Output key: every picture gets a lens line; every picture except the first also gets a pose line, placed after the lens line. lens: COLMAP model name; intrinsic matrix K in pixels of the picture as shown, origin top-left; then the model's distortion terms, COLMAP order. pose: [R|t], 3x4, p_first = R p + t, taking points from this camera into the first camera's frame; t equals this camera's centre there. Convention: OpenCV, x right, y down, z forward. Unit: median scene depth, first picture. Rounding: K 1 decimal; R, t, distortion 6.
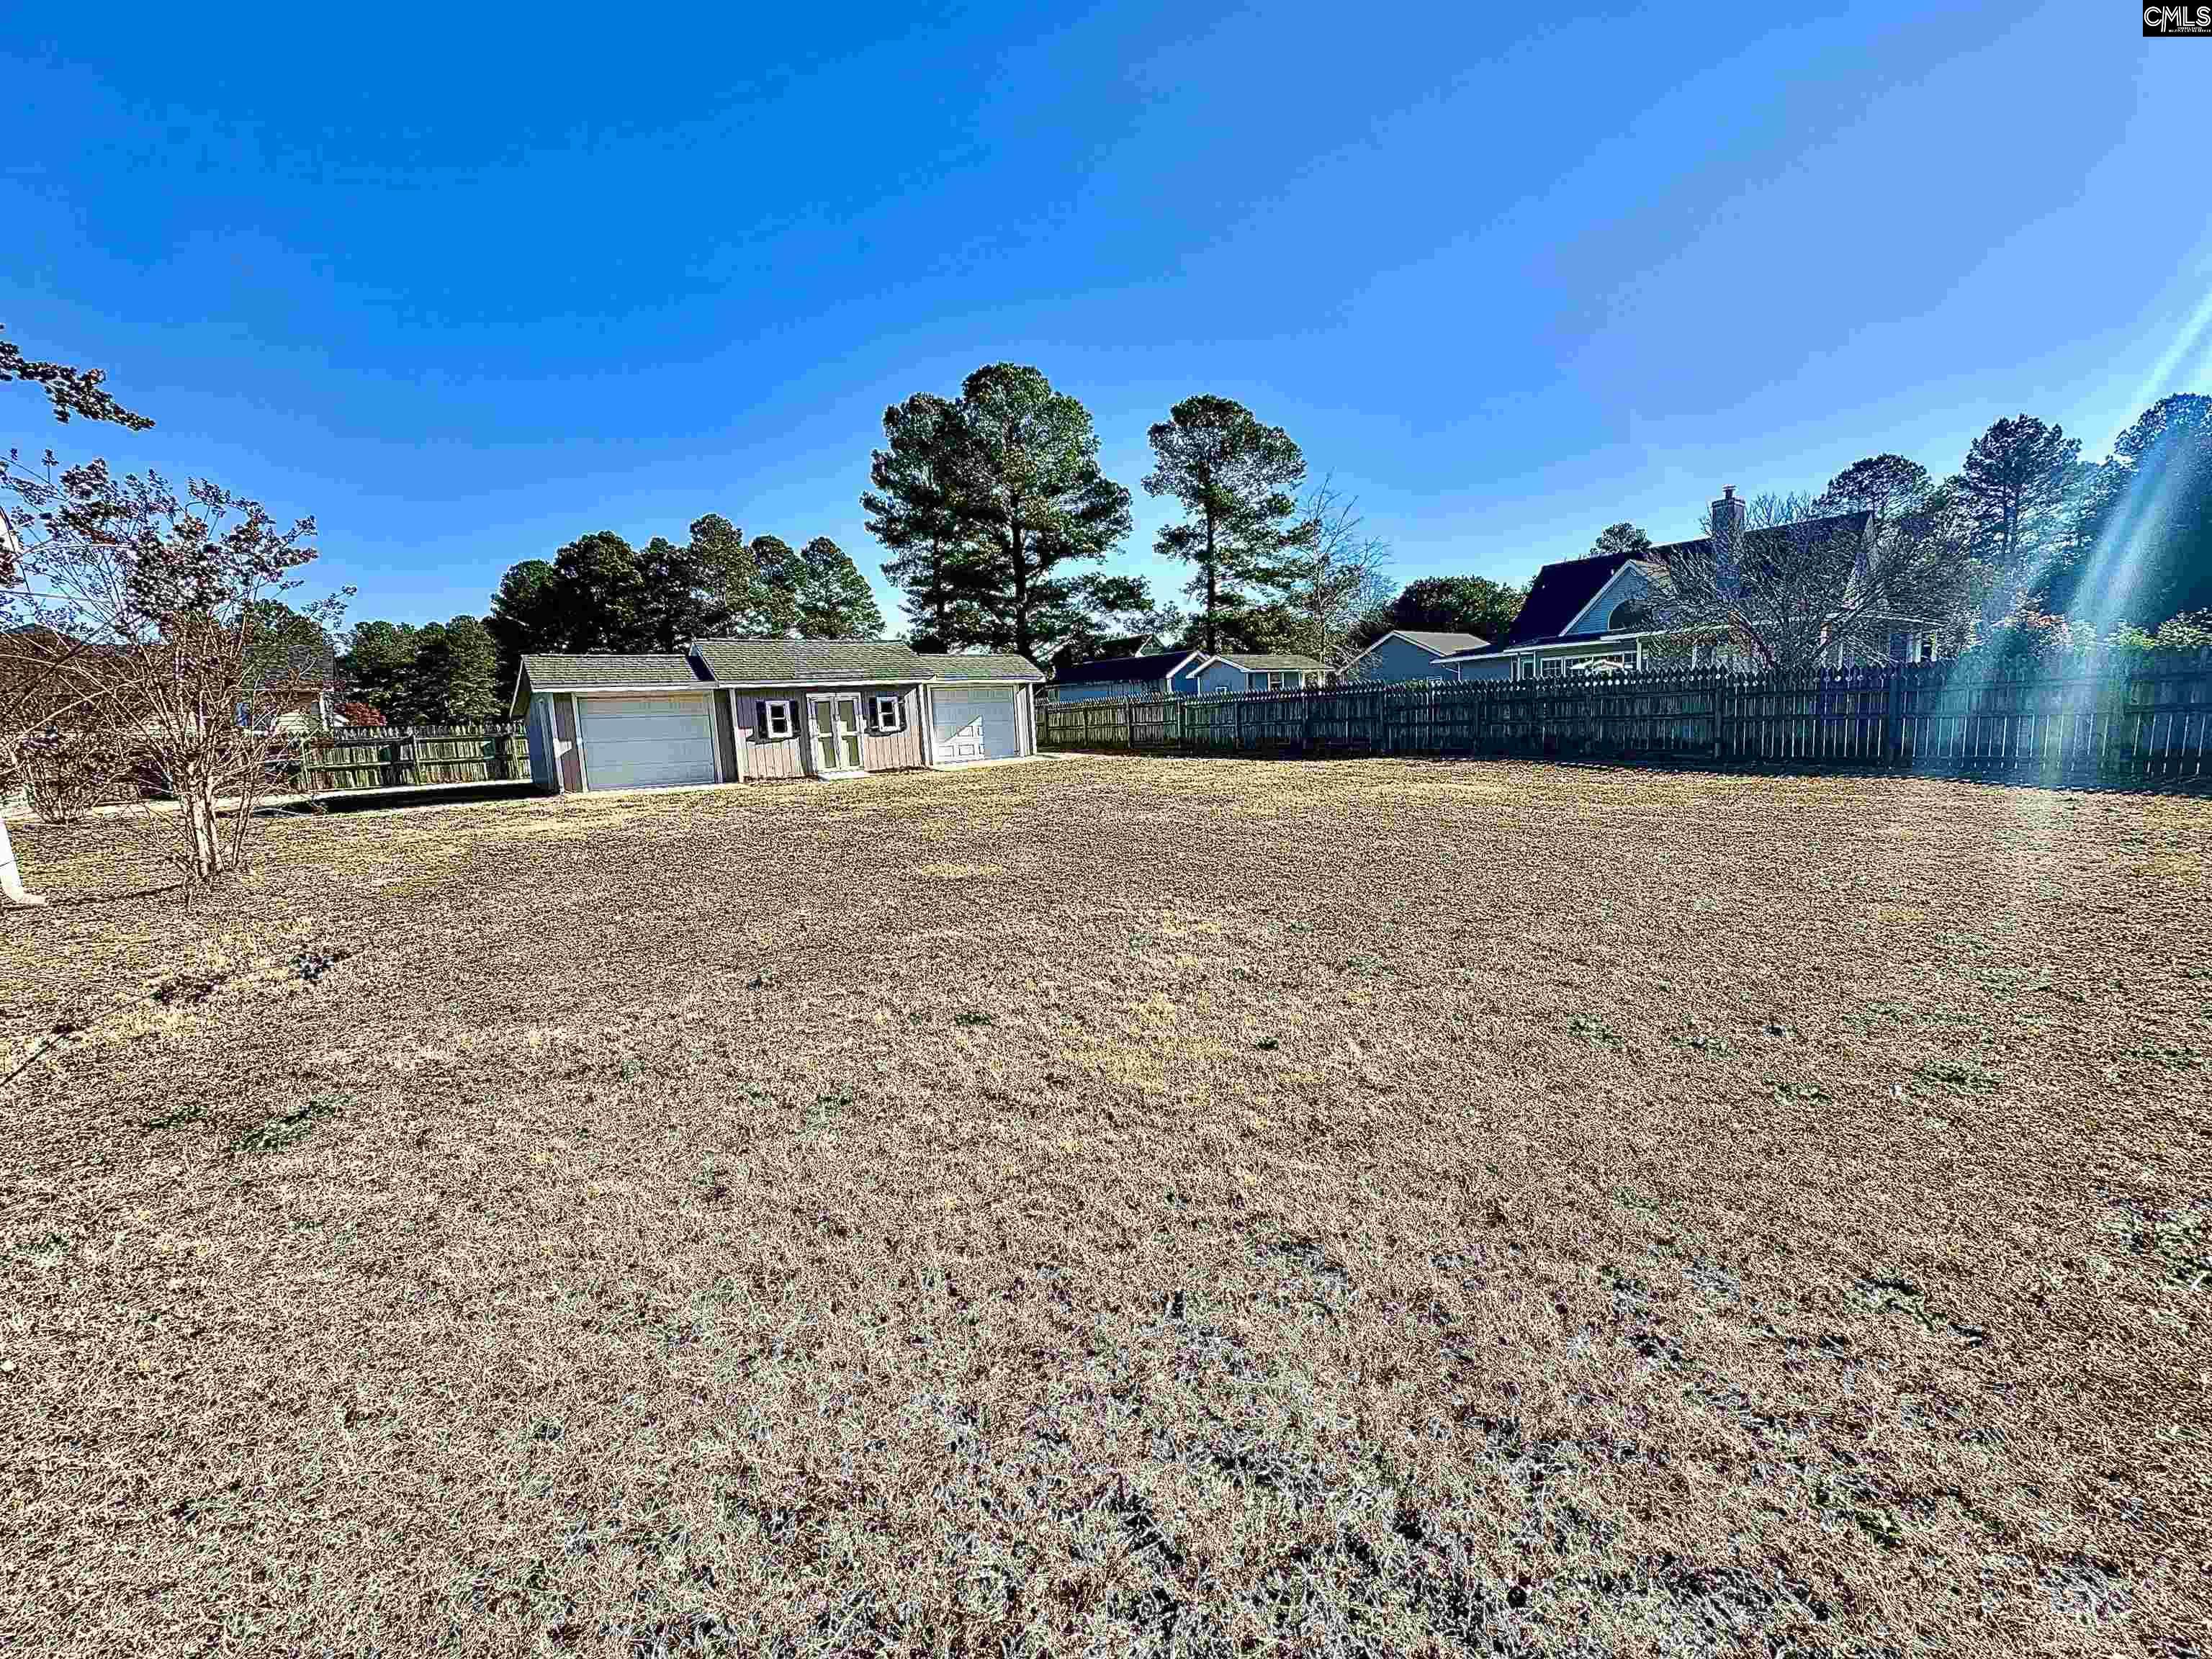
lens RADIAL K [[886.9, 0, 1107.6], [0, 886.9, 830.2], [0, 0, 1]] dist [-0.001193, 0.000412]
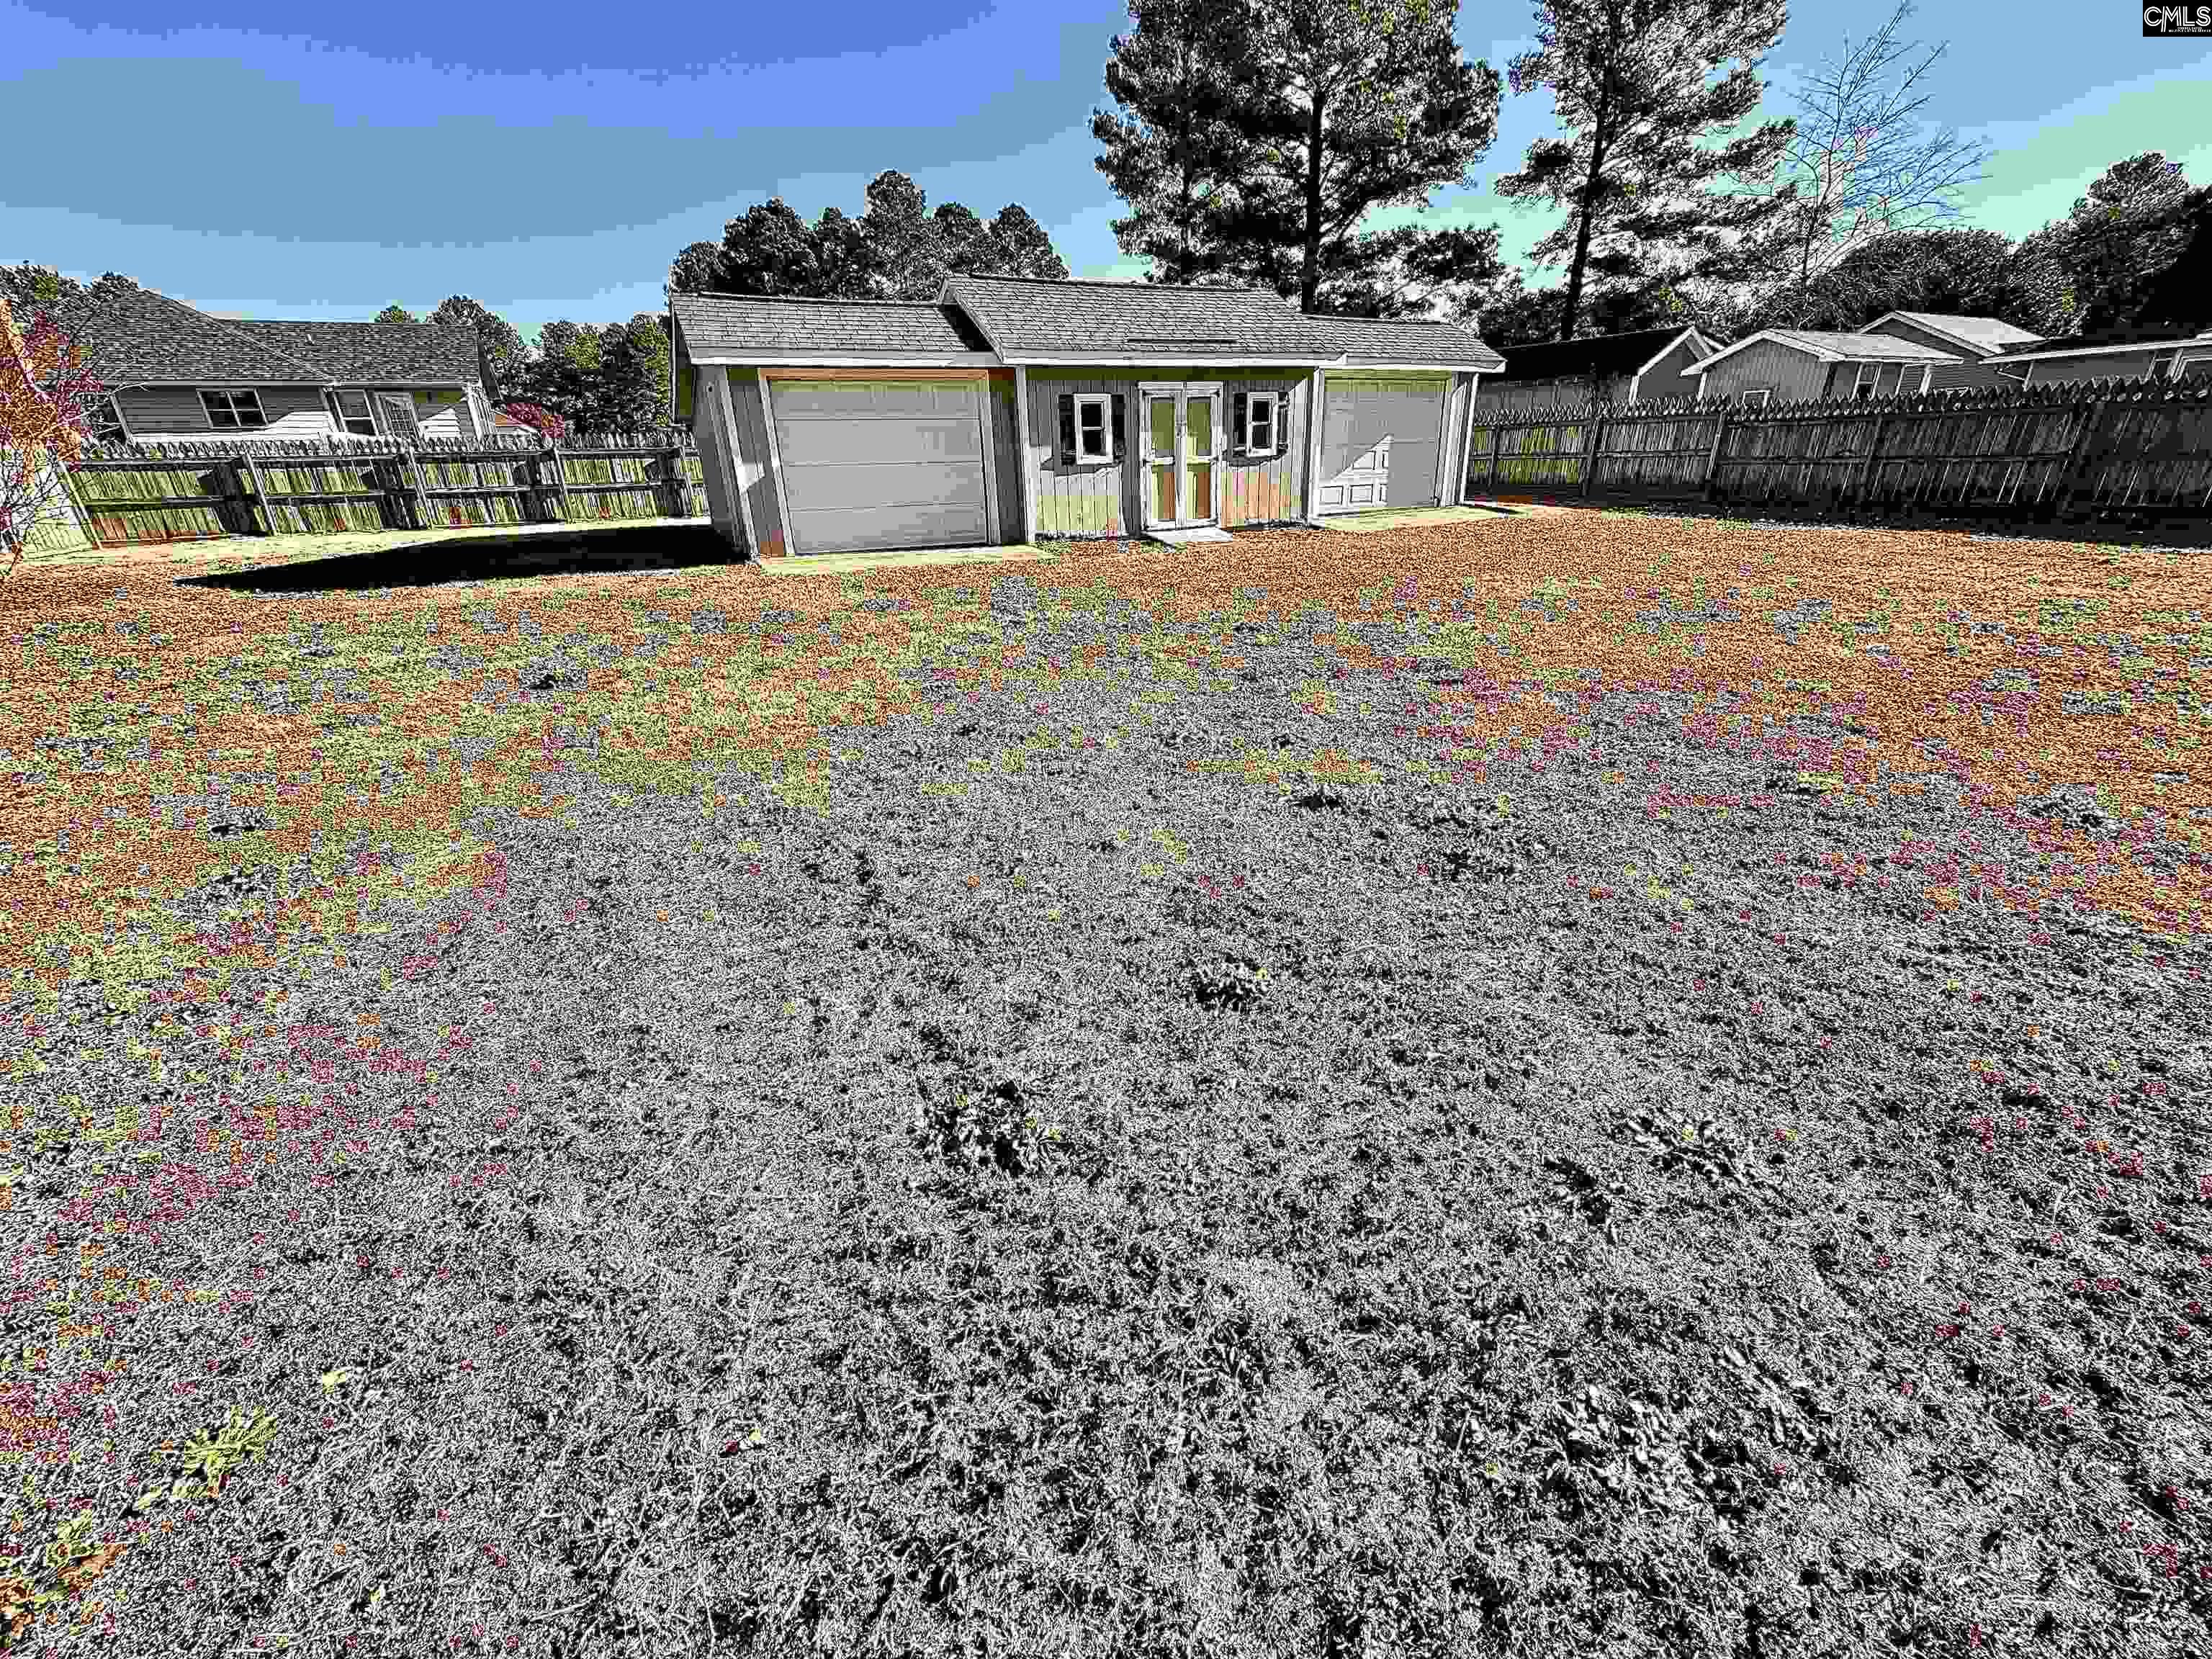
lens RADIAL K [[886.9, 0, 1110.7], [0, 886.9, 826.7], [0, 0, 1]] dist [-0.001193, 0.000412]
pose [[0.982532, 0.091719, -0.161919, -0.172209], [-0.043258, 0.958837, 0.280644, -0.028801], [0.180994, -0.268737, 0.946056, 0.278487]]
